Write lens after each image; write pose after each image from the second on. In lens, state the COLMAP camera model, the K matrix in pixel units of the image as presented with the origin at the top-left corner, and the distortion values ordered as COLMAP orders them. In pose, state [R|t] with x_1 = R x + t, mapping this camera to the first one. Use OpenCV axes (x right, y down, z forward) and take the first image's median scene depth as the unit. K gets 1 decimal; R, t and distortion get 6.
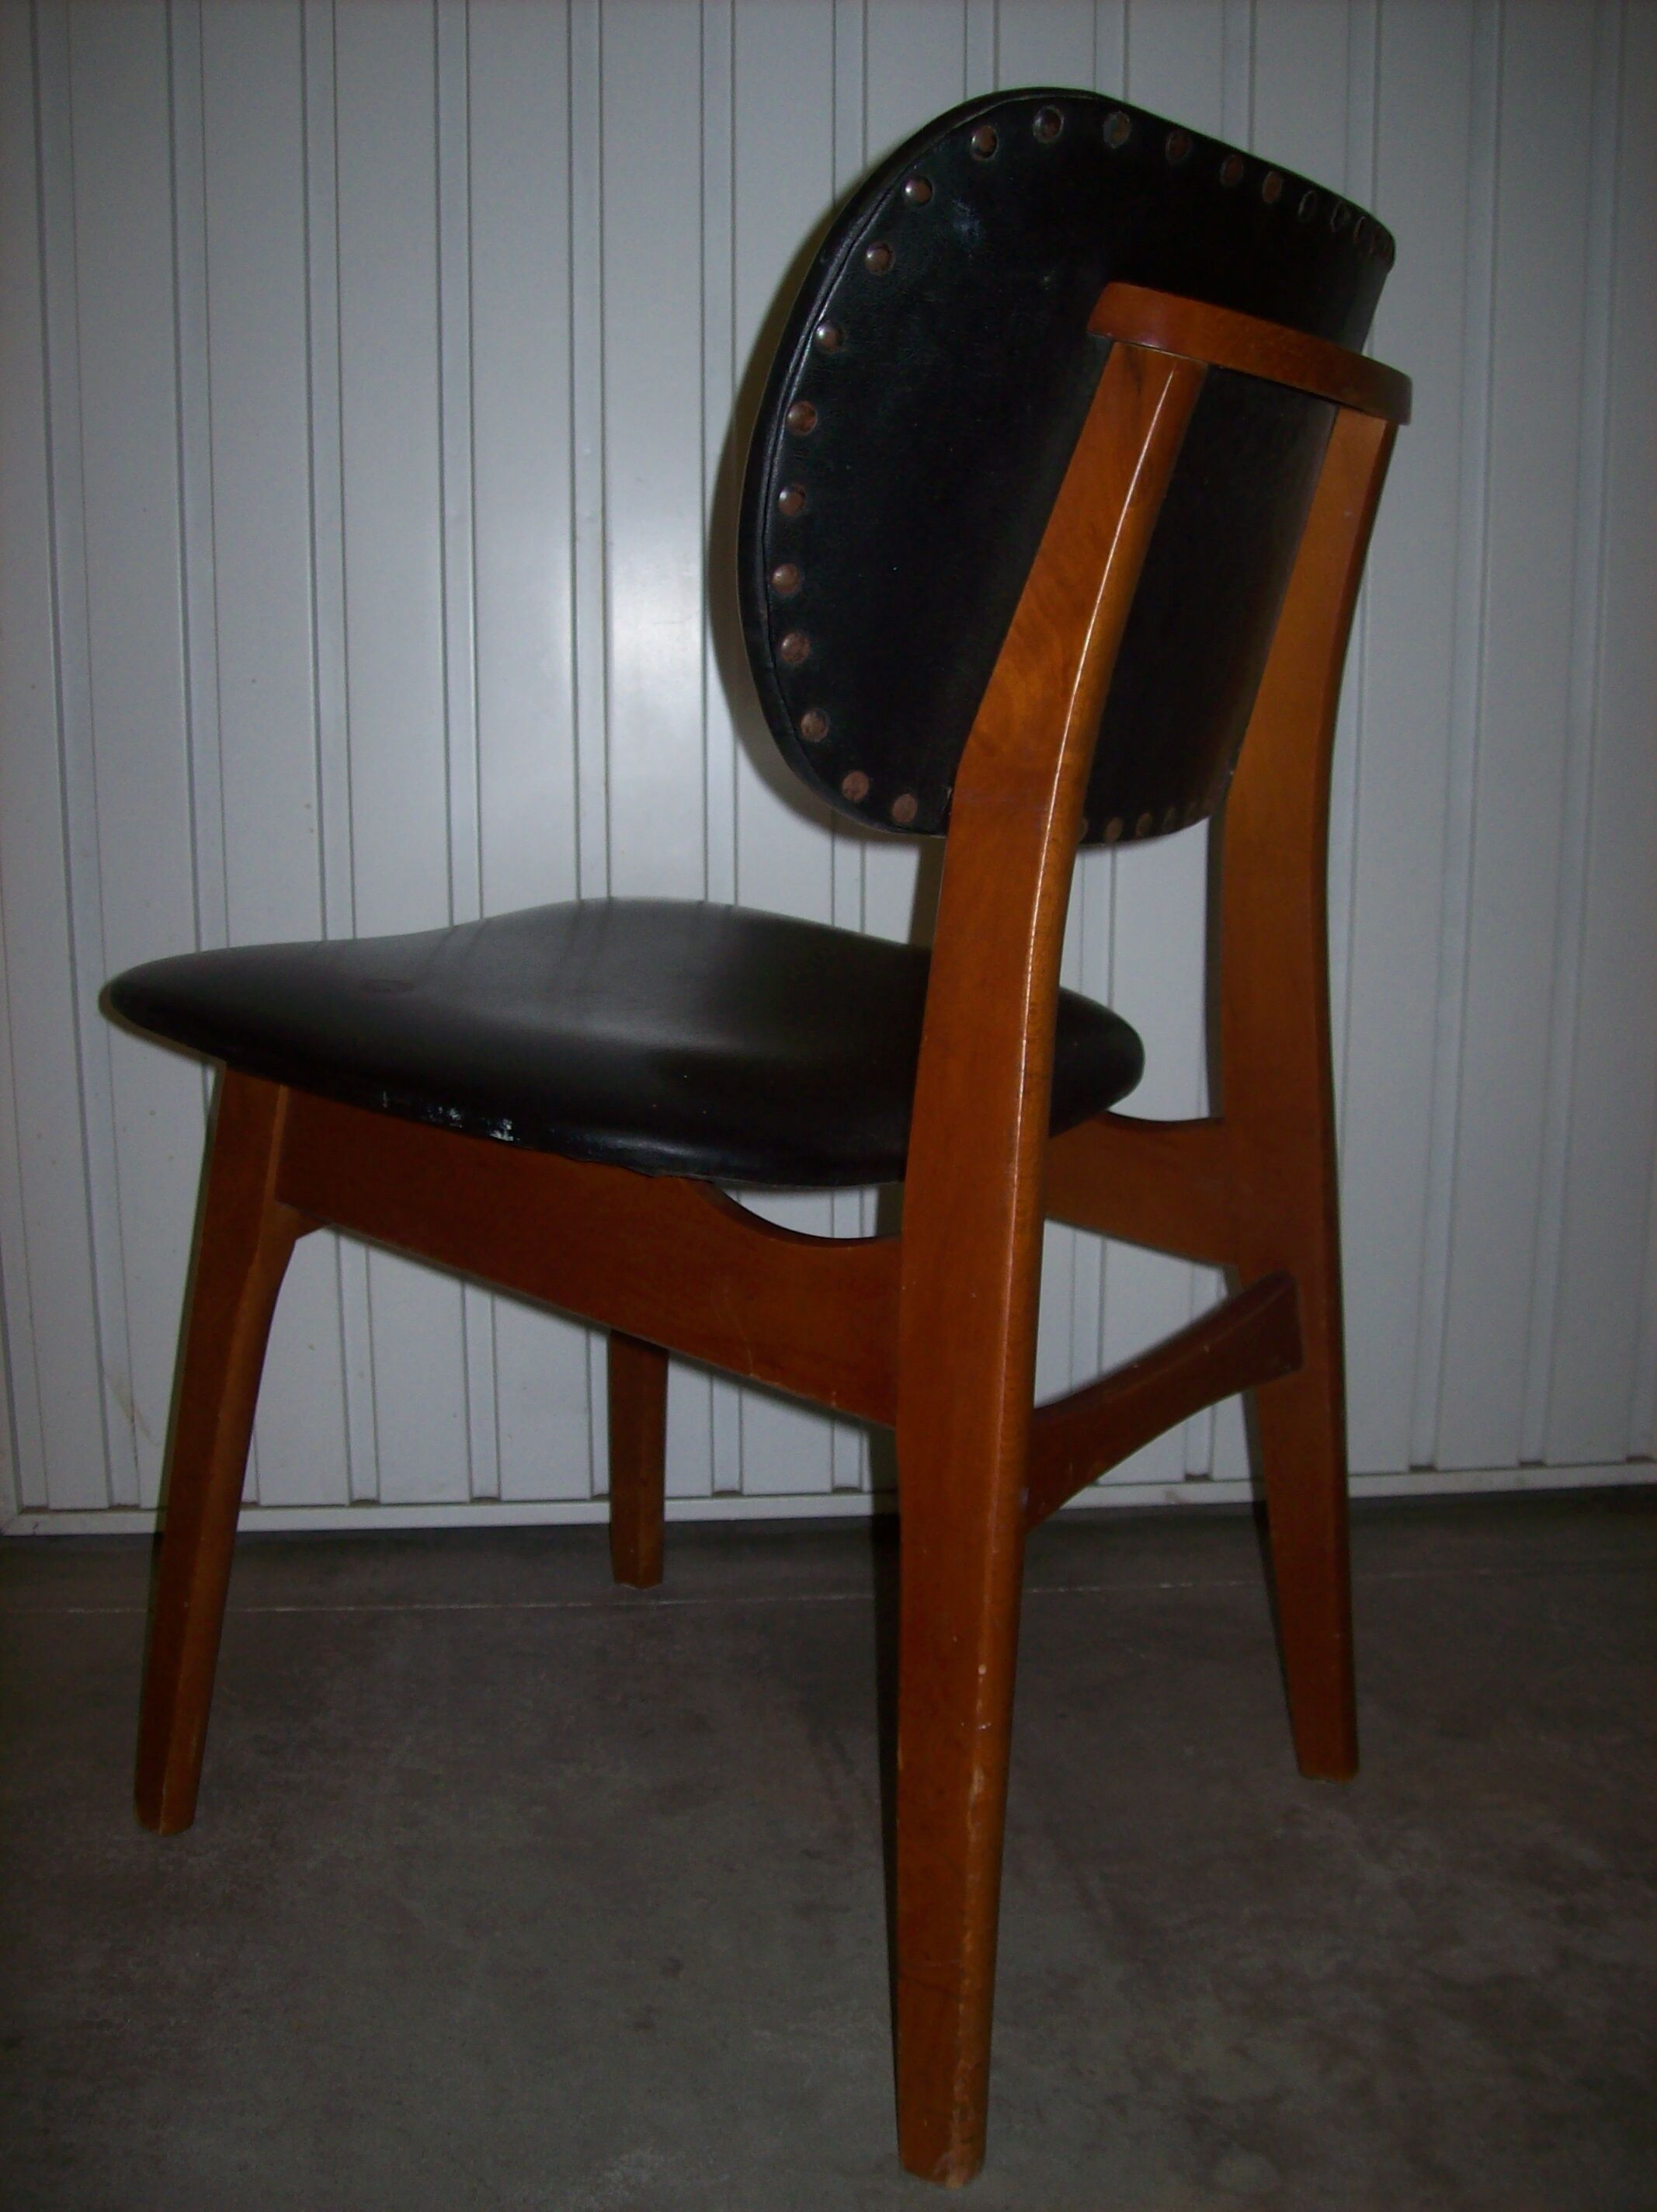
lens RADIAL K [[2336.4, 0, 828.5], [0, 2336.4, 1106.0], [0, 0, 1]] dist [-0.196513, 0.165971]
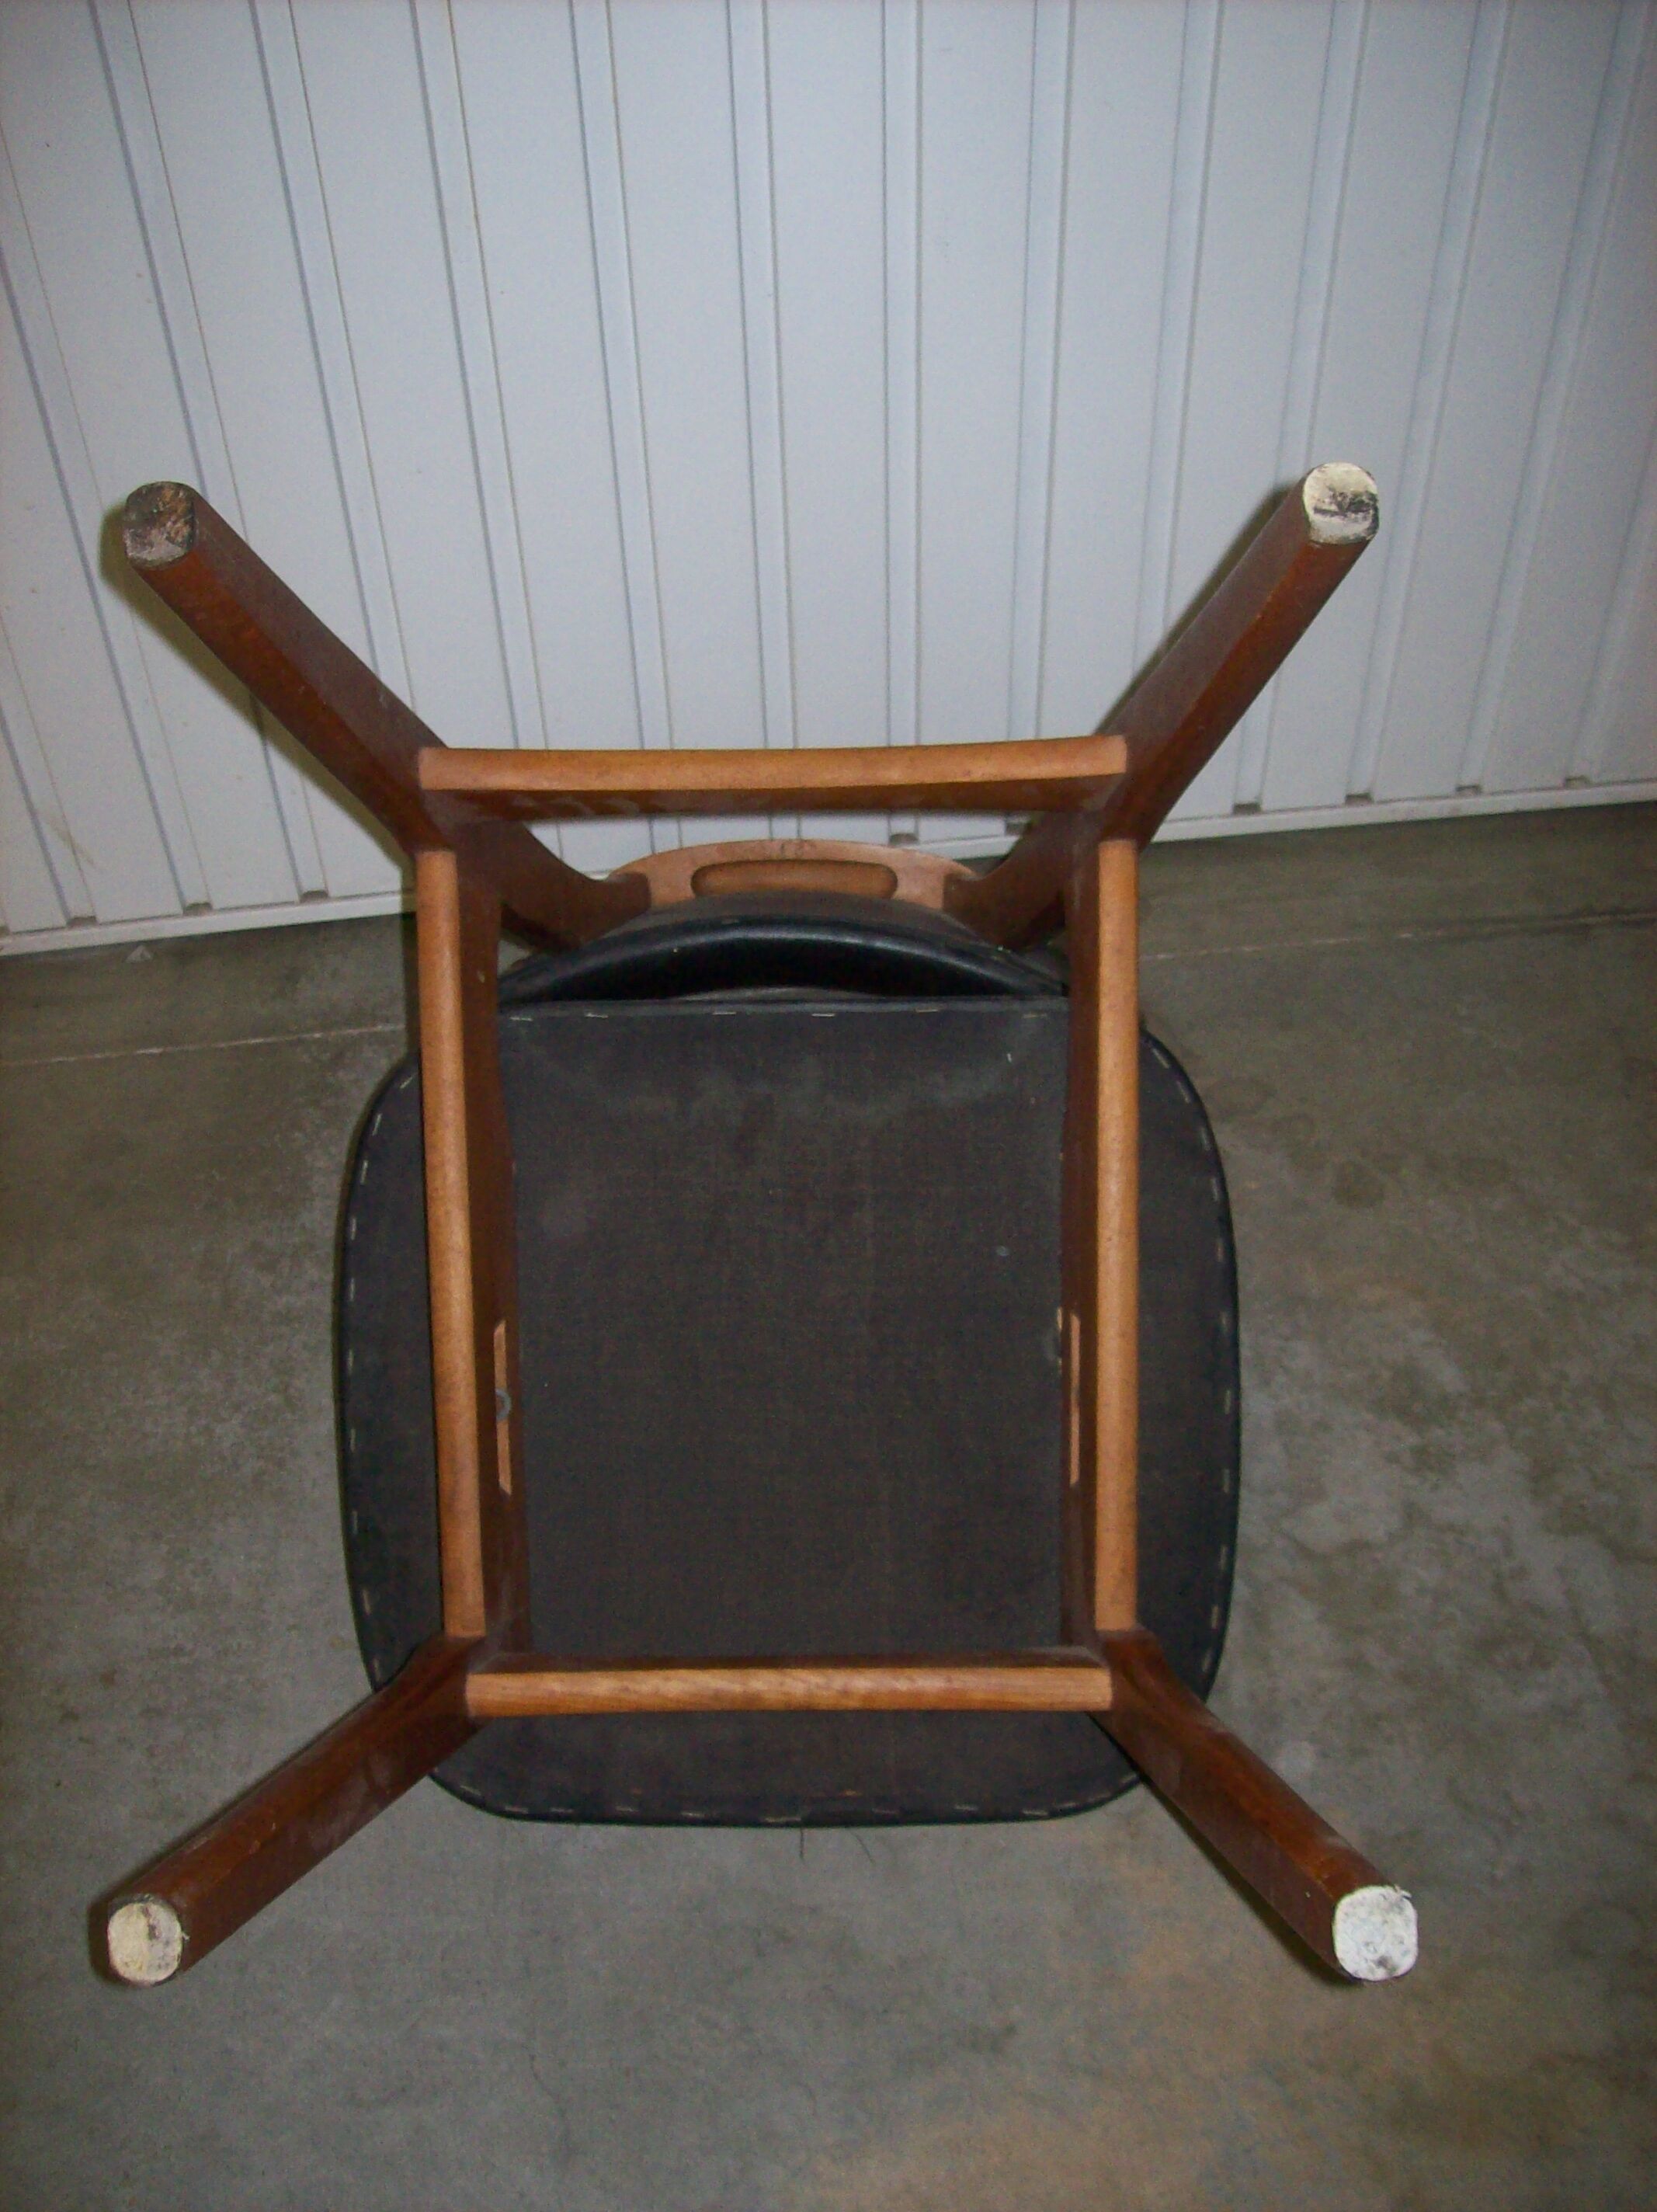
lens RADIAL K [[2336.4, 0, 828.5], [0, 2336.4, 1106.0], [0, 0, 1]] dist [-0.196513, 0.165971]
pose [[0.999419, -0.034087, 0.000533, 0.030222], [0.027265, 0.808583, 0.587750, -0.471999], [-0.020466, -0.587394, 0.809043, 0.154514]]
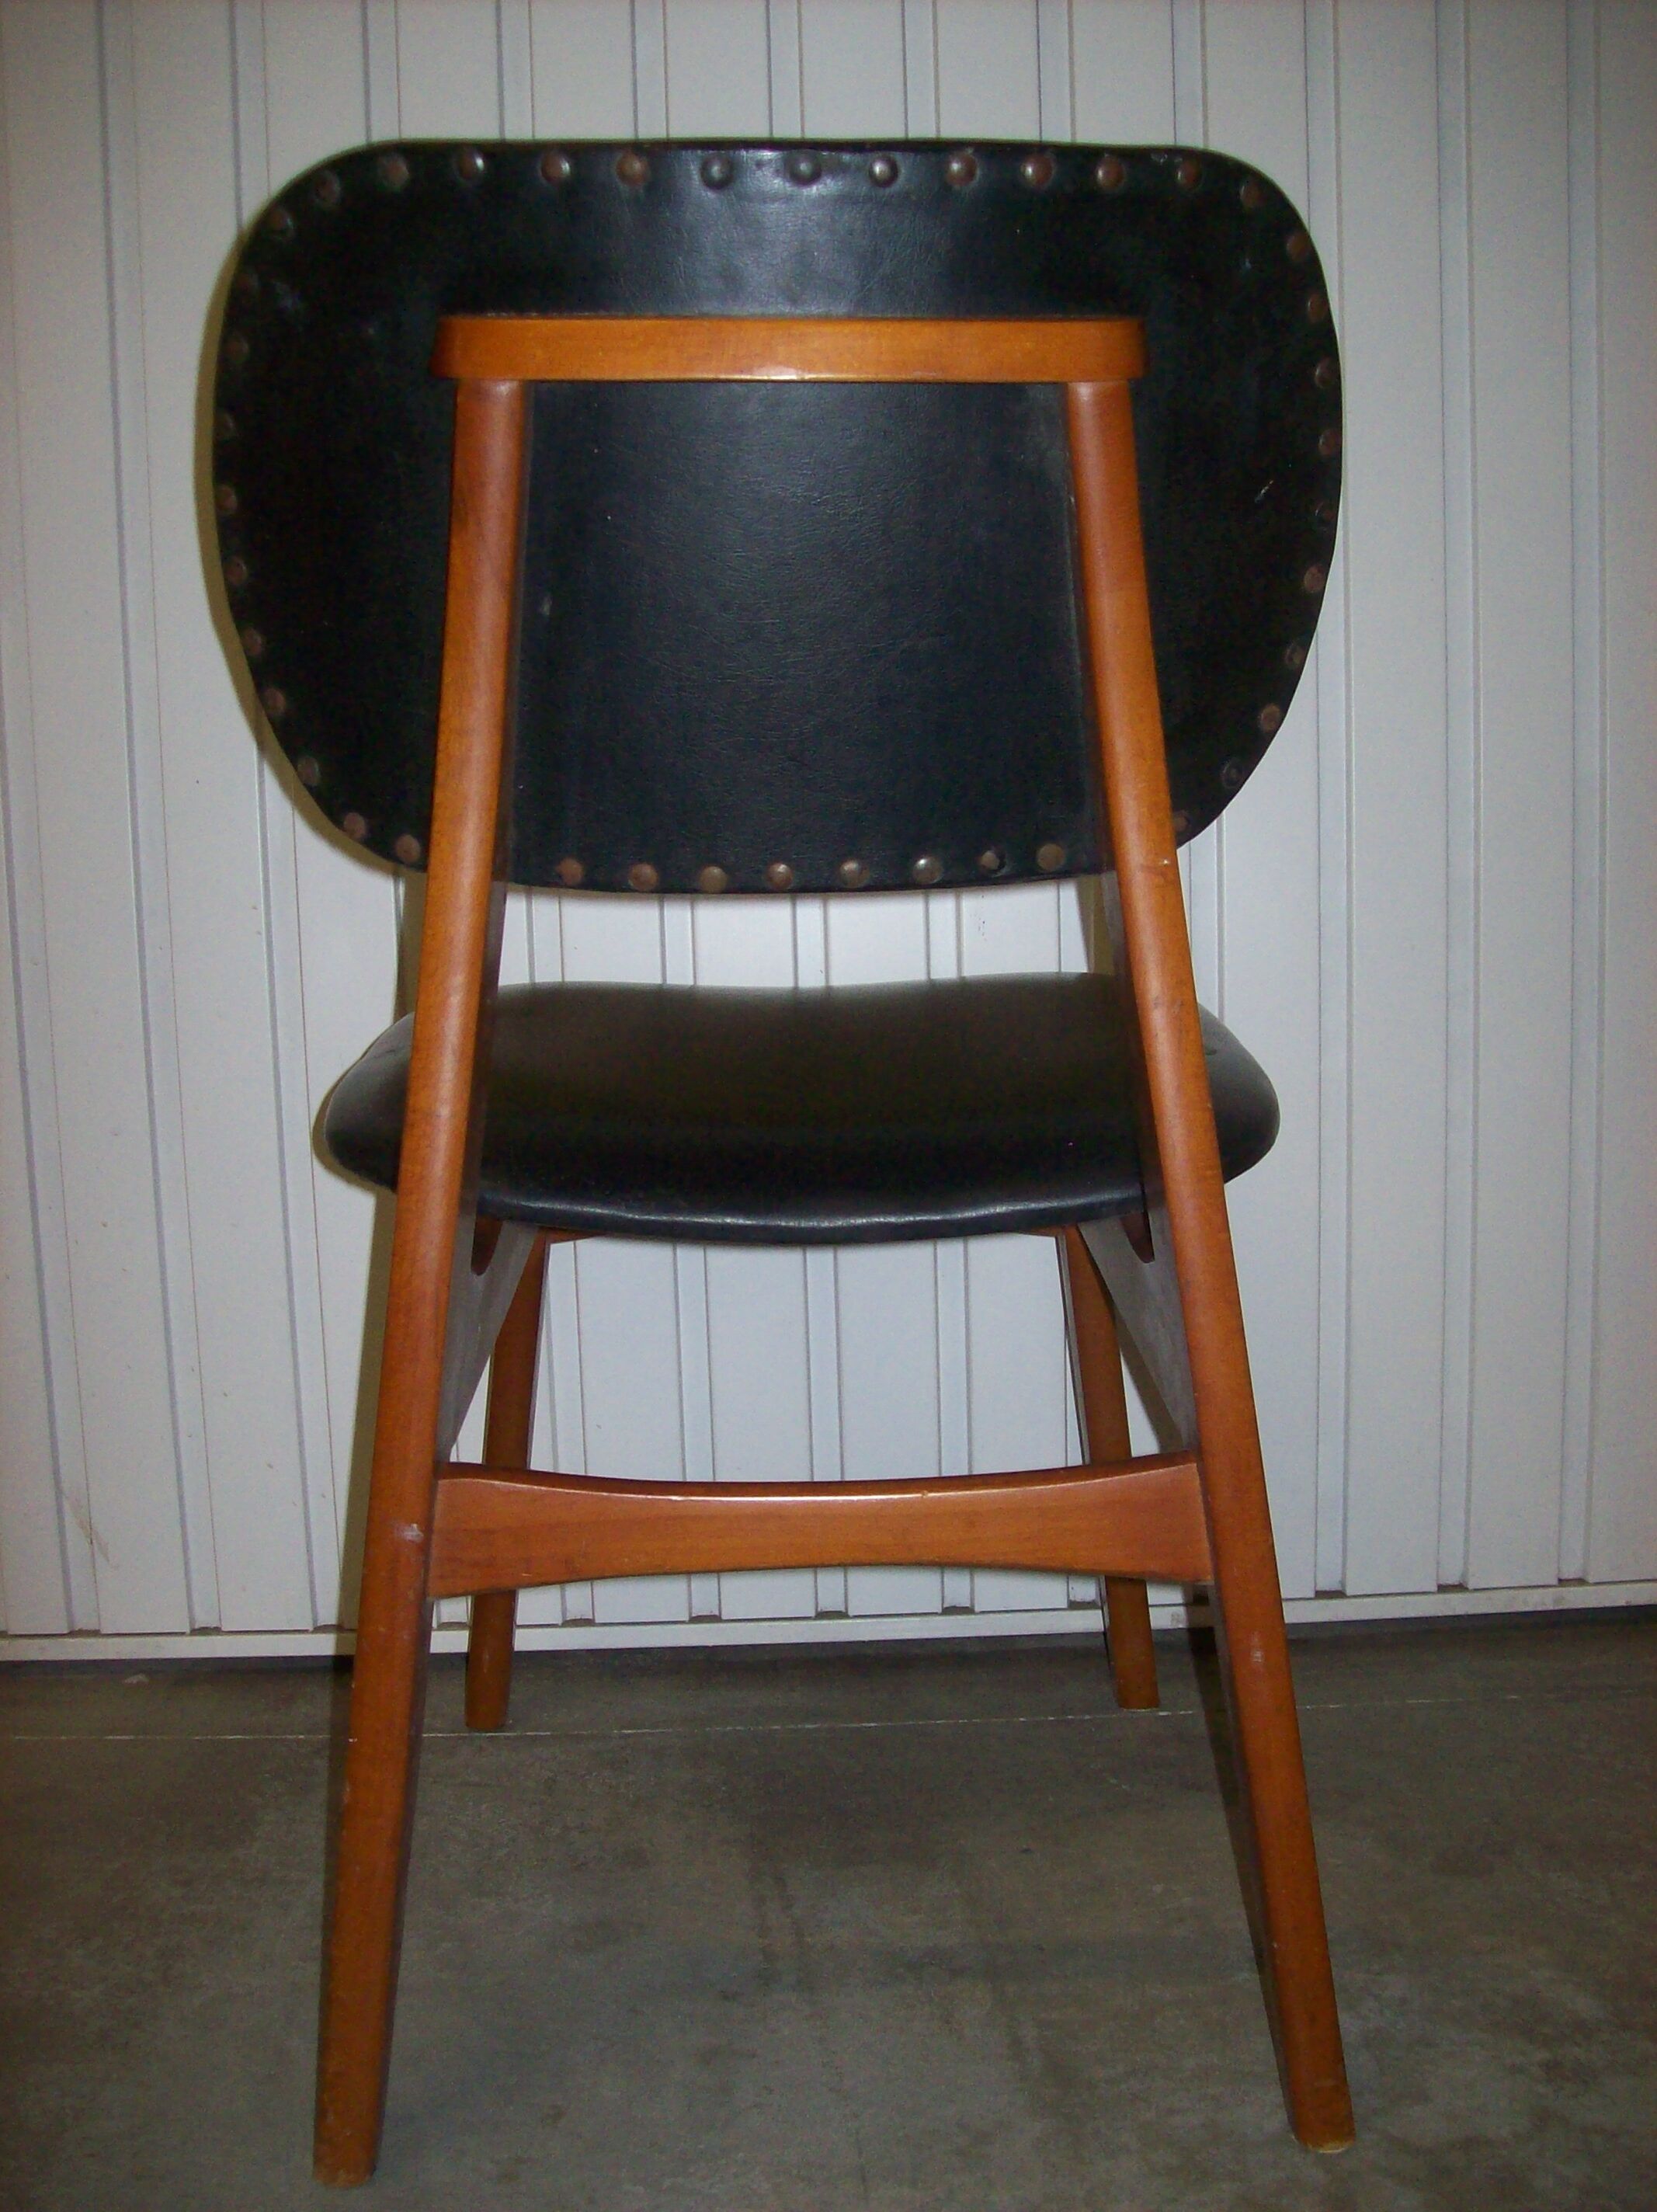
lens RADIAL K [[2336.4, 0, 828.5], [0, 2336.4, 1106.0], [0, 0, 1]] dist [-0.196513, 0.165971]
pose [[0.997119, -0.020823, -0.072935, 0.110464], [0.015871, 0.997570, -0.067834, 0.030730], [0.074170, 0.066481, 0.995027, 0.063802]]
